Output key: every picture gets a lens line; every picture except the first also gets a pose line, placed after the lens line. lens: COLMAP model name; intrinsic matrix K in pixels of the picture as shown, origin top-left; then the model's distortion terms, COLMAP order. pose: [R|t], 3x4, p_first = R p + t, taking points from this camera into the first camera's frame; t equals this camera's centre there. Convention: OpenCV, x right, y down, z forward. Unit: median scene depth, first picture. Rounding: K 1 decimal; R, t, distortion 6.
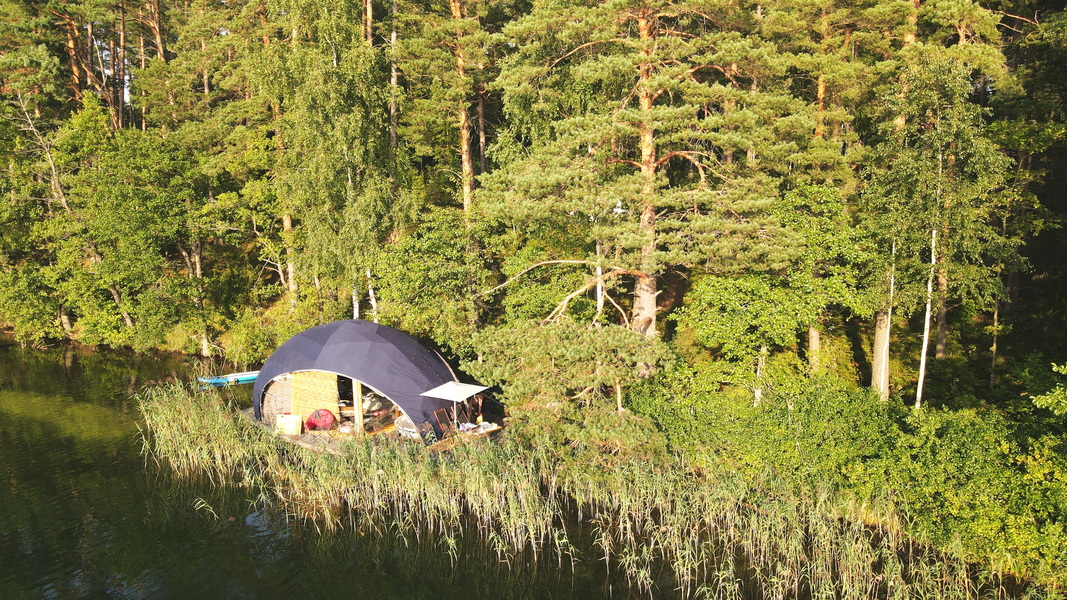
lens RADIAL K [[758.5, 0, 533.5], [0, 758.5, 299.6], [0, 0, 1]] dist [-0.004256, 0.001498]
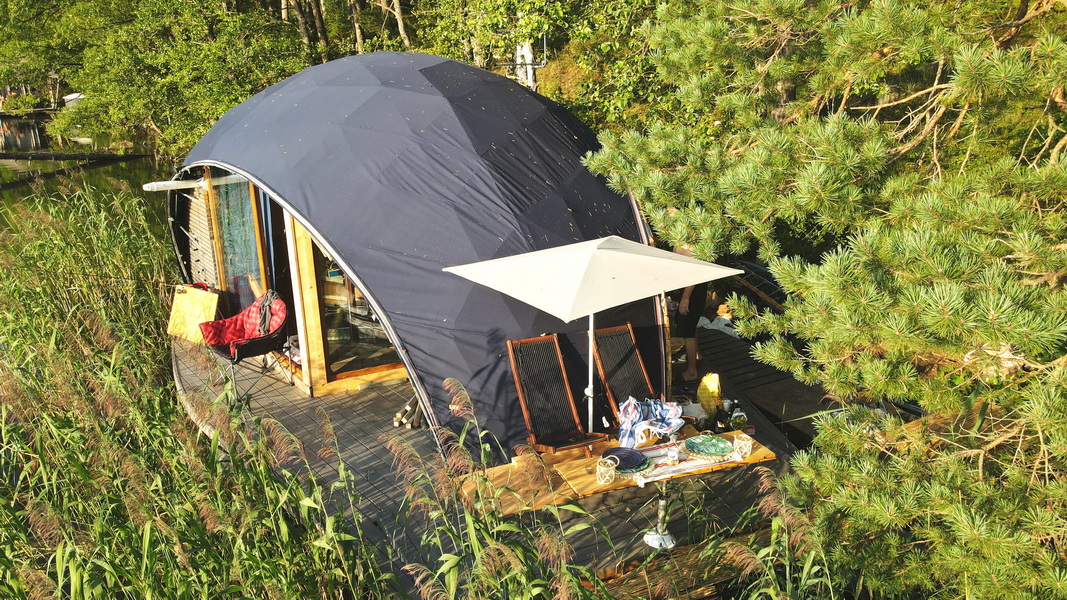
lens RADIAL K [[758.5, 0, 532.8], [0, 758.5, 300.2], [0, 0, 1]] dist [-0.004256, 0.001498]
pose [[0.911903, 0.104959, -0.396757, -0.023584], [-0.032963, 0.982352, 0.184112, 0.089397], [0.409079, -0.154814, 0.899270, 0.795178]]
